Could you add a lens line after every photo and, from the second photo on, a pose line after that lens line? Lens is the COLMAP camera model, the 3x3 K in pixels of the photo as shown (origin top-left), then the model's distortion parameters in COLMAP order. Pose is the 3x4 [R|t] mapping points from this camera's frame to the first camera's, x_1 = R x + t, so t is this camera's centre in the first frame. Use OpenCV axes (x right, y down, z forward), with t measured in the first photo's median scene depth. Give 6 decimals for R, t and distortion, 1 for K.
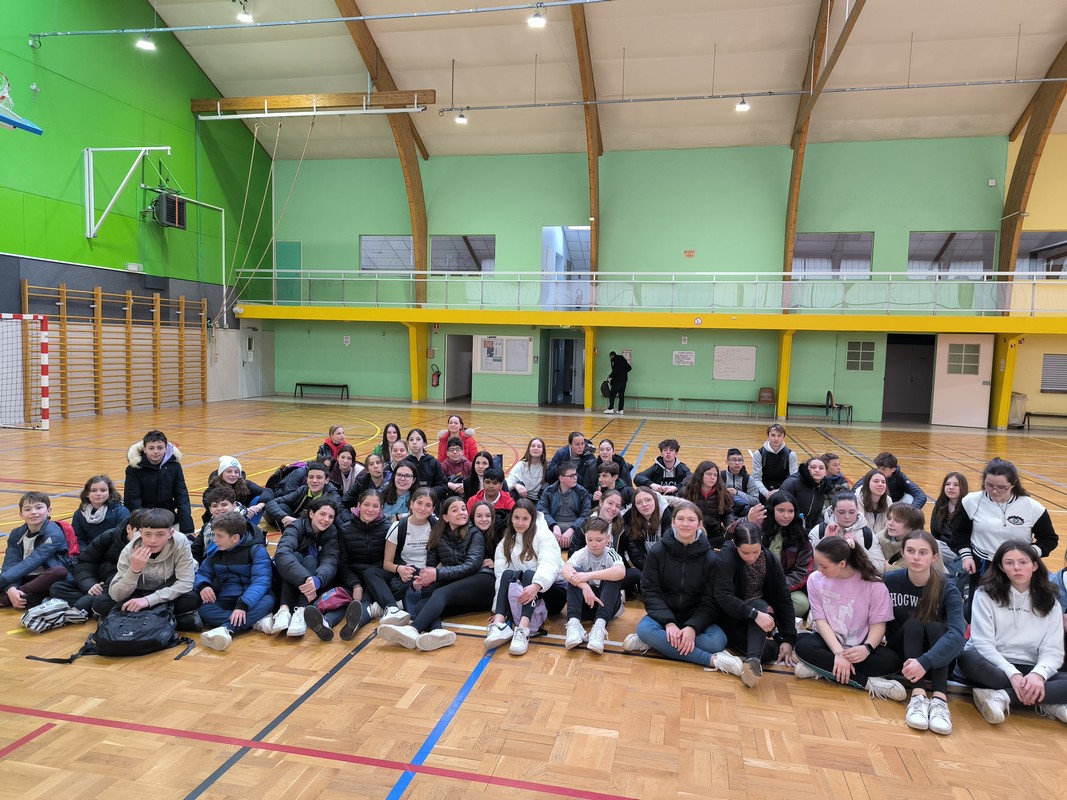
lens RADIAL K [[734.0, 0, 531.0], [0, 734.0, 397.3], [0, 0, 1]] dist [0.058991, -0.048377]
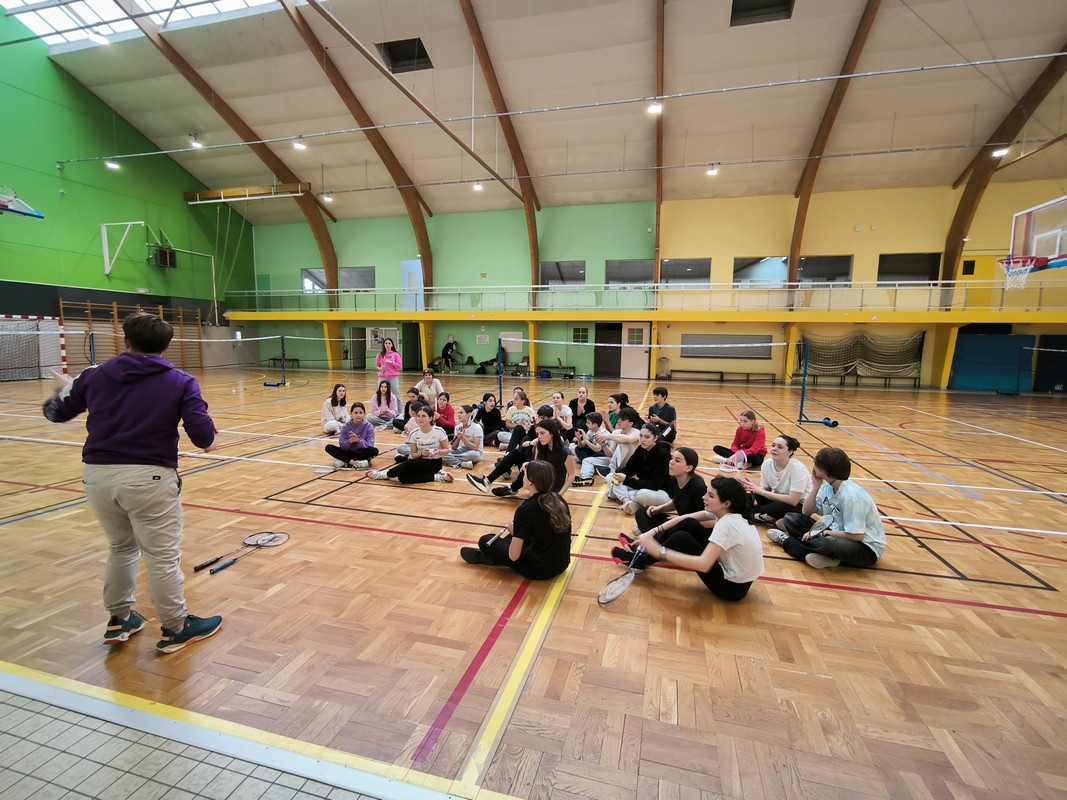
lens RADIAL K [[495.2, 0, 533.5], [0, 495.2, 400.0], [0, 0, 1]] dist [-0.023619, 0.014601]
pose [[0.998664, -0.006479, -0.051257, 0.412888], [0.008937, 0.998813, 0.047877, 0.033254], [0.050886, -0.048271, 0.997537, -0.116494]]
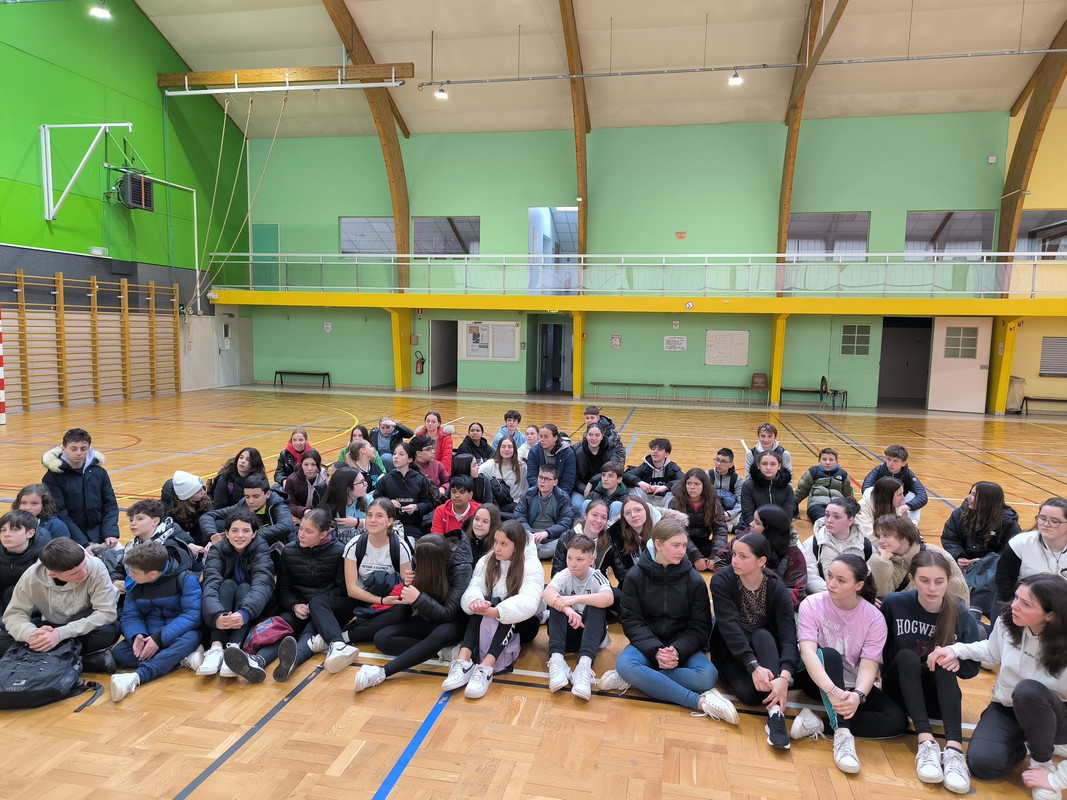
lens RADIAL K [[734.5, 0, 533.5], [0, 734.5, 400.0], [0, 0, 1]] dist [0.058406, -0.046647]
pose [[0.999896, -0.006908, 0.012695, 0.008836], [0.006574, 0.999635, 0.026200, -0.005536], [-0.012872, -0.026114, 0.999576, 0.031223]]
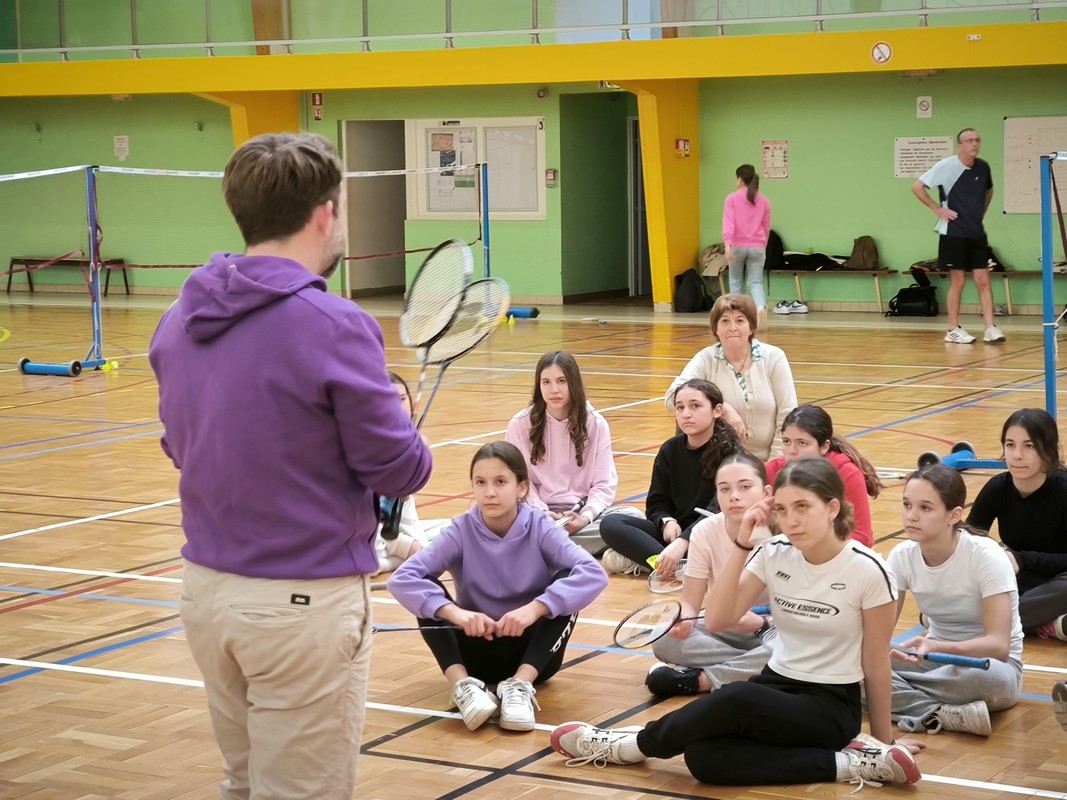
lens RADIAL K [[2299.9, 0, 533.5], [0, 2299.9, 400.0], [0, 0, 1]] dist [0.171753, 0.089331]
pose [[0.954575, -0.007298, -0.297881, 0.395620], [0.016582, 0.999452, 0.028652, 0.031998], [0.297509, -0.032290, 0.954173, -0.146802]]
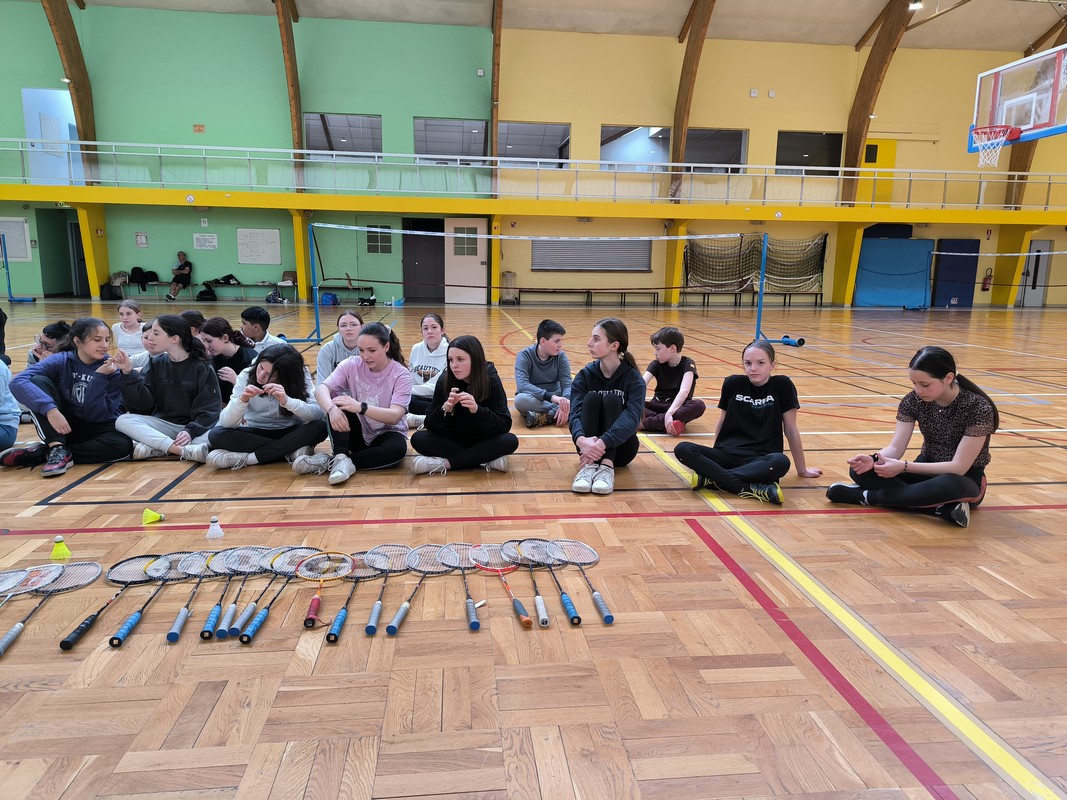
lens RADIAL K [[734.5, 0, 533.5], [0, 734.5, 400.0], [0, 0, 1]] dist [0.058406, -0.046647]
pose [[0.945609, -0.069876, 0.317711, 0.316998], [0.032532, 0.992074, 0.121370, 0.052420], [-0.323673, -0.104433, 0.940388, -0.076706]]
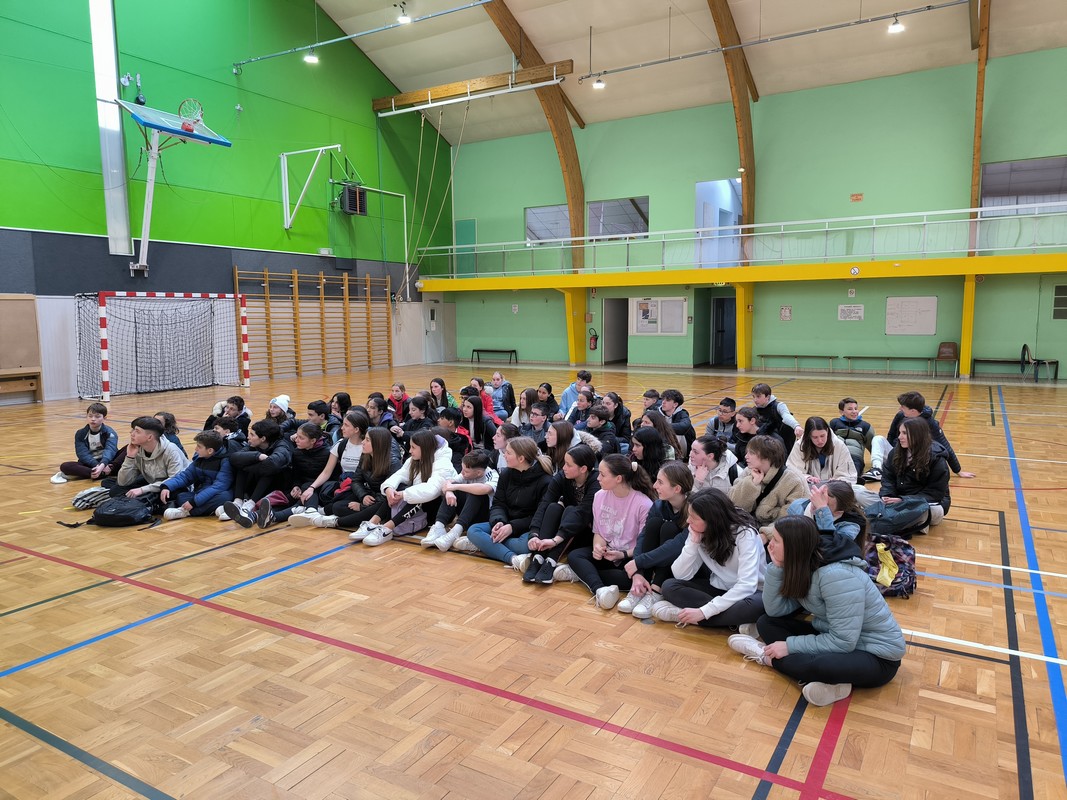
lens RADIAL K [[734.6, 0, 532.0], [0, 734.6, 396.5], [0, 0, 1]] dist [0.057485, -0.046033]
pose [[0.946742, 0.001222, -0.321991, 0.141845], [0.011399, 0.999239, 0.037307, 0.013778], [0.321792, -0.038990, 0.946007, -0.011625]]
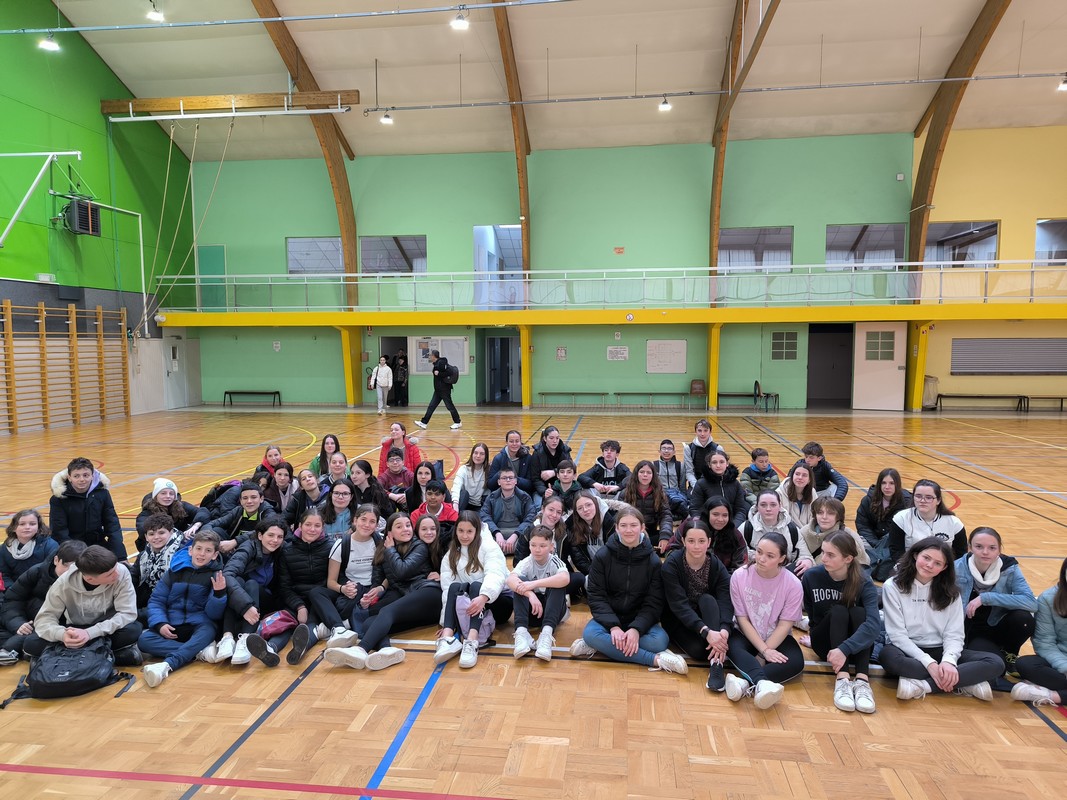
lens RADIAL K [[734.2, 0, 526.5], [0, 734.2, 397.2], [0, 0, 1]] dist [0.054932, -0.039038]
pose [[0.996128, -0.037636, 0.079446, -0.000893], [0.037081, 0.999277, 0.008453, -0.006314], [-0.079706, -0.005475, 0.996803, -0.003472]]
